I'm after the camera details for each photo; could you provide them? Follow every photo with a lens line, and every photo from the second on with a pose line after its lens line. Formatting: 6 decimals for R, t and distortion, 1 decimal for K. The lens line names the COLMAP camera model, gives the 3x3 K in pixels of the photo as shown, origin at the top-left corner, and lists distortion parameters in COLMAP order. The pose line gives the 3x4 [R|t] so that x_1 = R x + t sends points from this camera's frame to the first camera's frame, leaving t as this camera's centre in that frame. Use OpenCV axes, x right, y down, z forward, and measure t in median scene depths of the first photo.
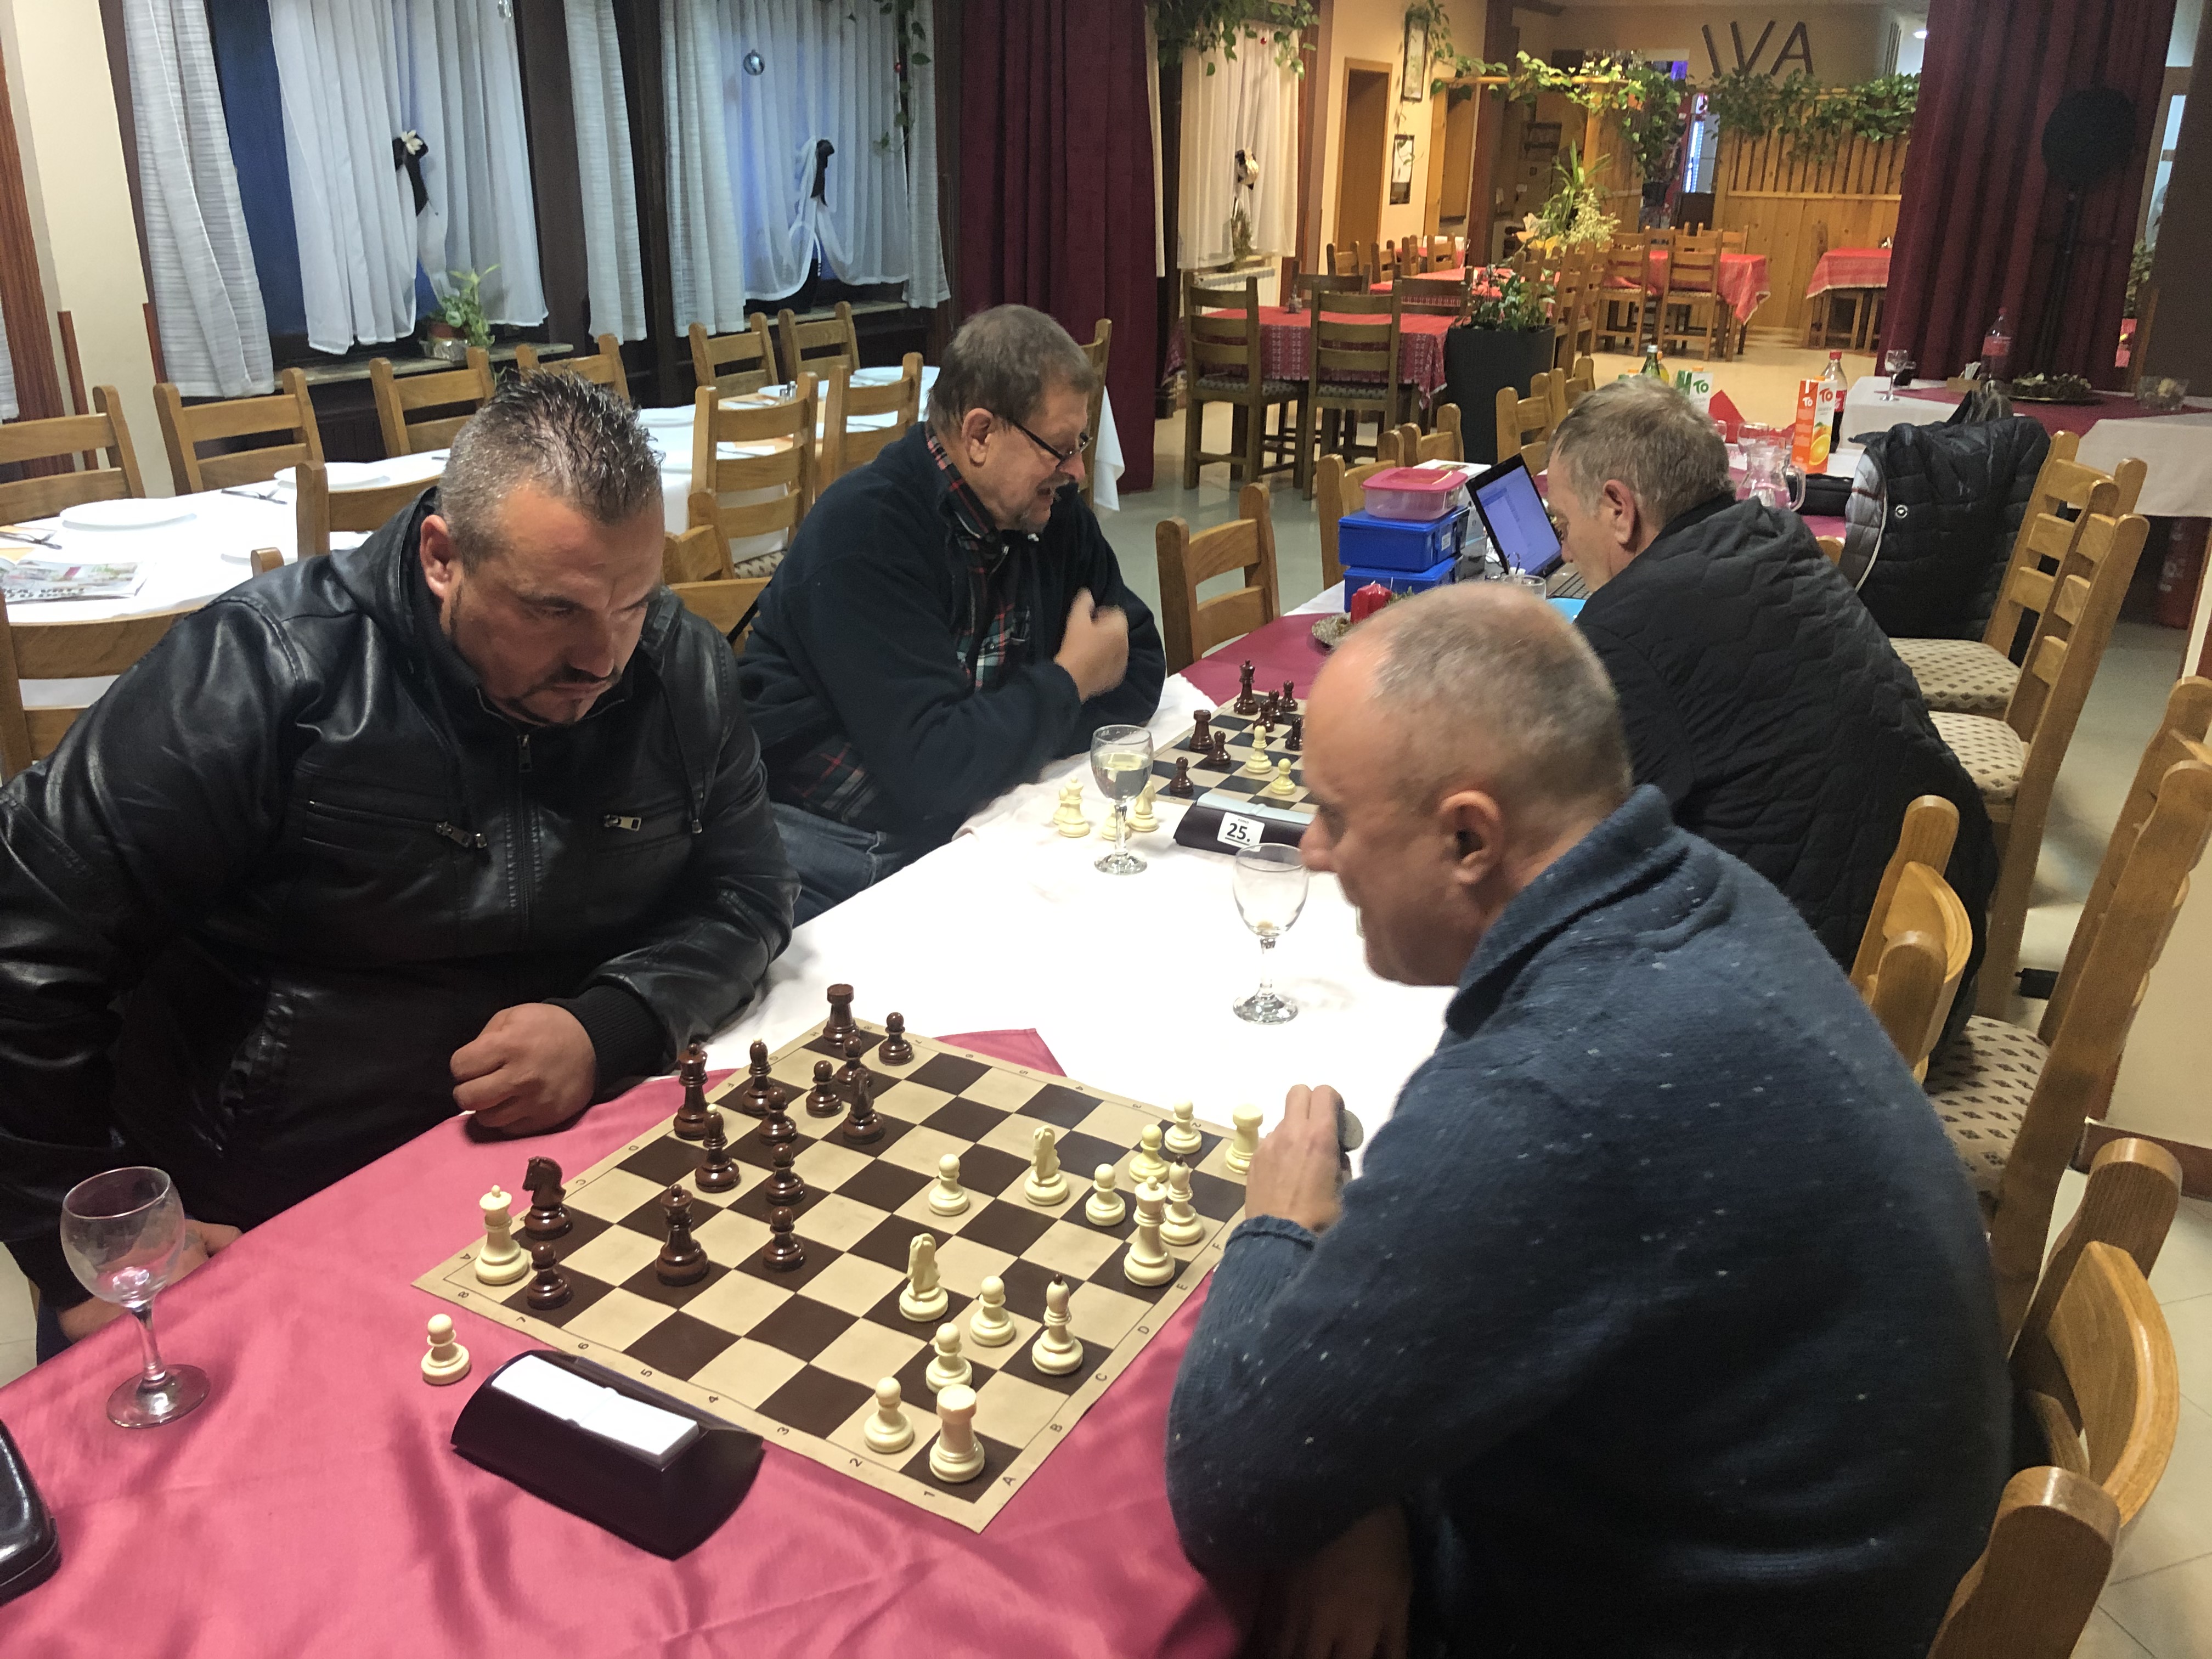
lens RADIAL K [[1728.3, 0, 1106.0], [0, 1728.3, 829.5], [0, 0, 1]] dist [-0.006743, 0.007702]
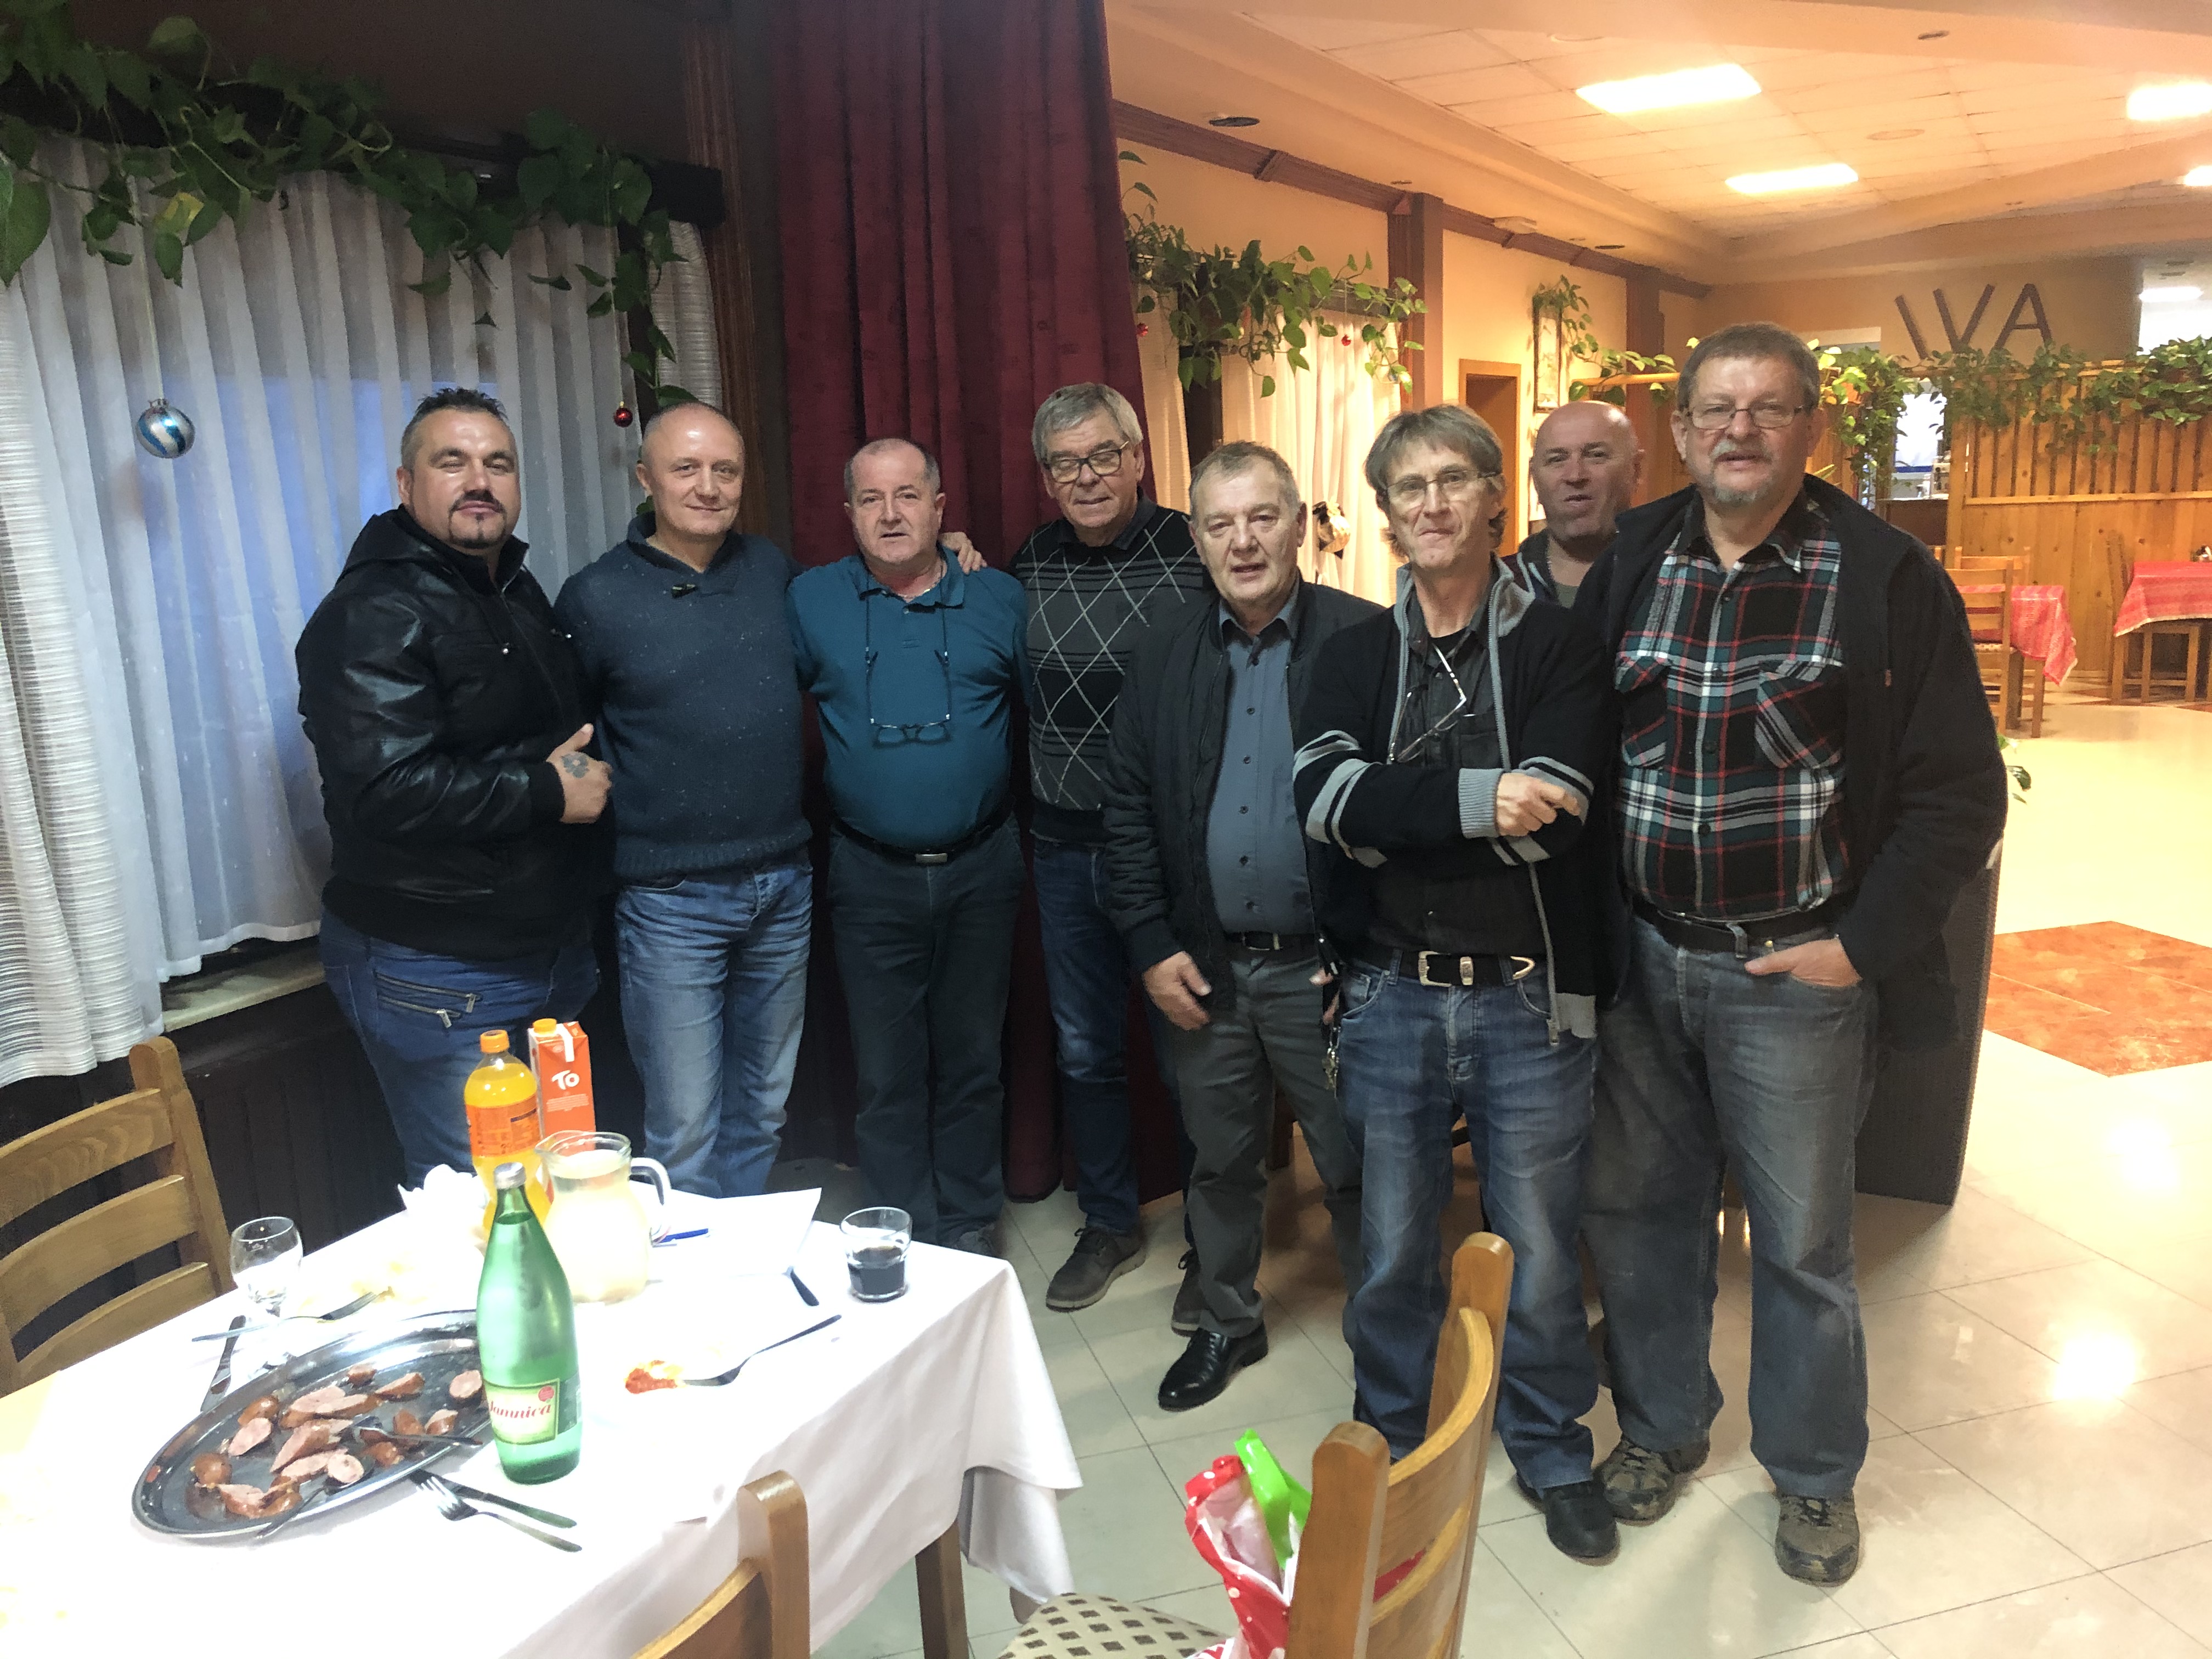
lens RADIAL K [[1741.5, 0, 1106.0], [0, 1741.5, 829.5], [0, 0, 1]] dist [0.000810, -0.003857]
pose [[0.997646, -0.050770, -0.046103, 0.017737], [0.042074, 0.983999, -0.173134, -0.133601], [0.054155, 0.170787, 0.983819, 0.307404]]
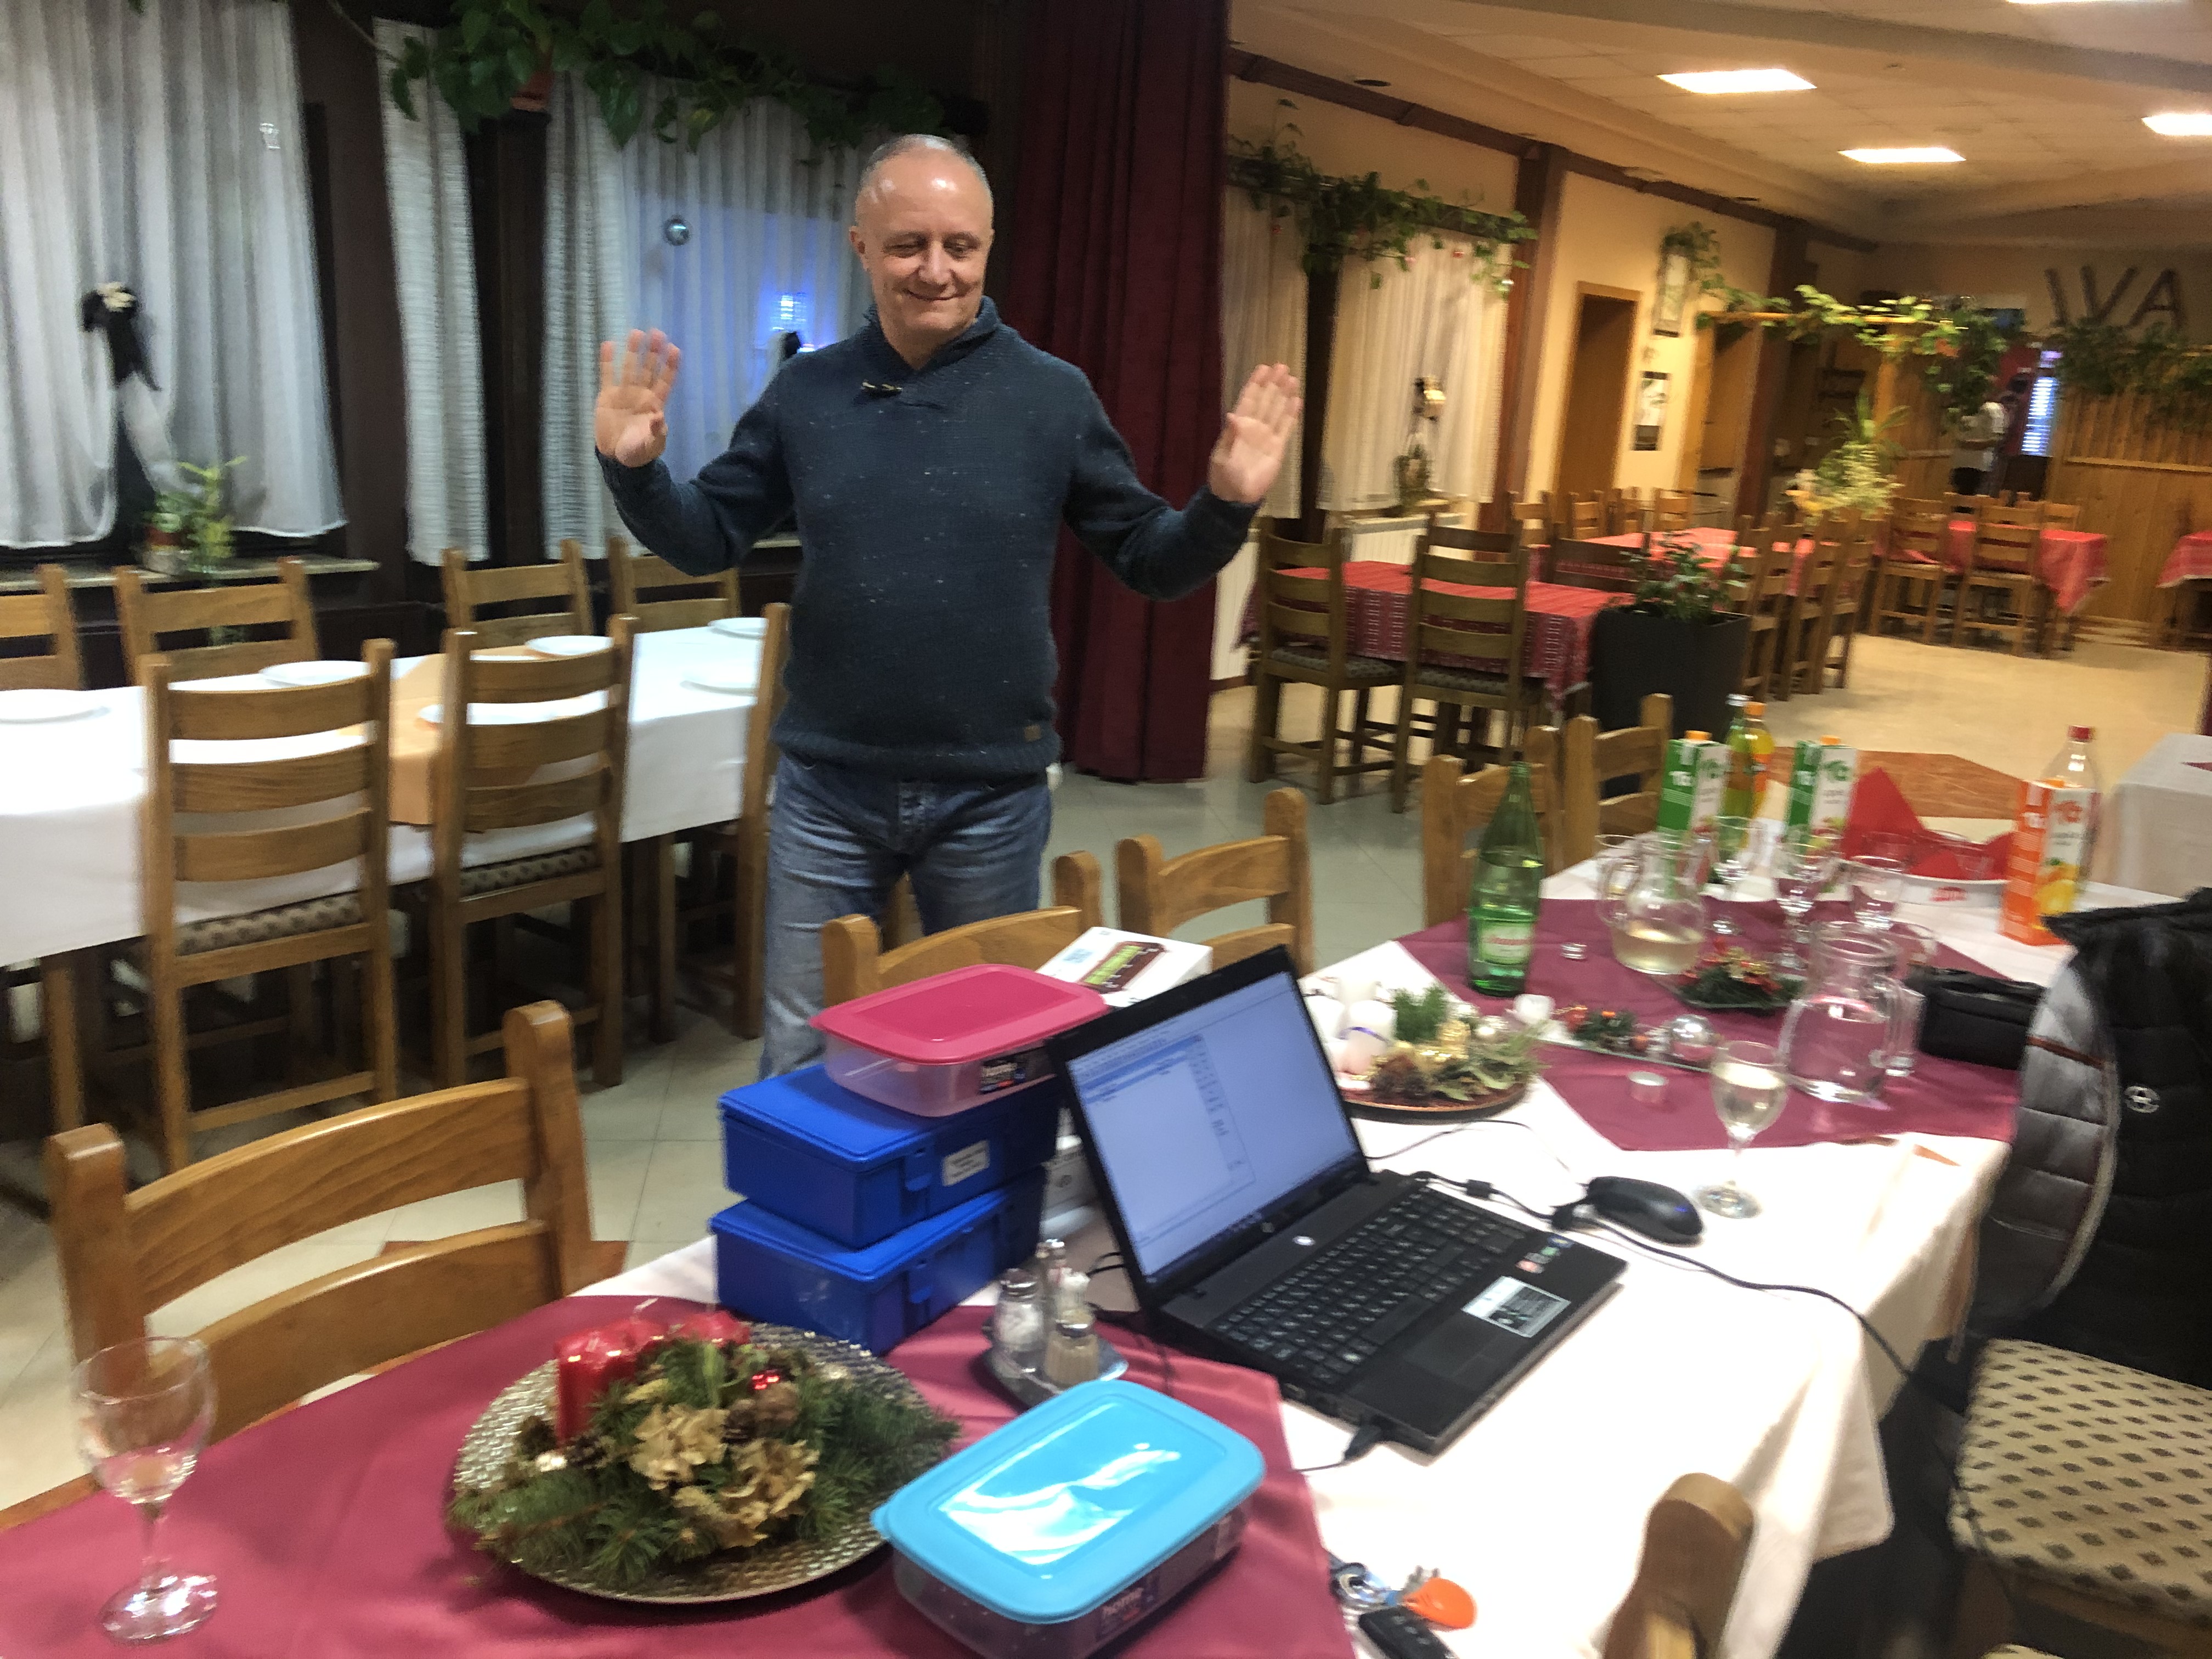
lens RADIAL K [[1741.5, 0, 1106.0], [0, 1741.5, 829.5], [0, 0, 1]] dist [0.000810, -0.003857]
pose [[0.980699, 0.091435, -0.172828, 0.076429], [-0.111650, 0.987518, -0.111100, -0.052200], [0.160513, 0.128252, 0.978666, 0.140307]]
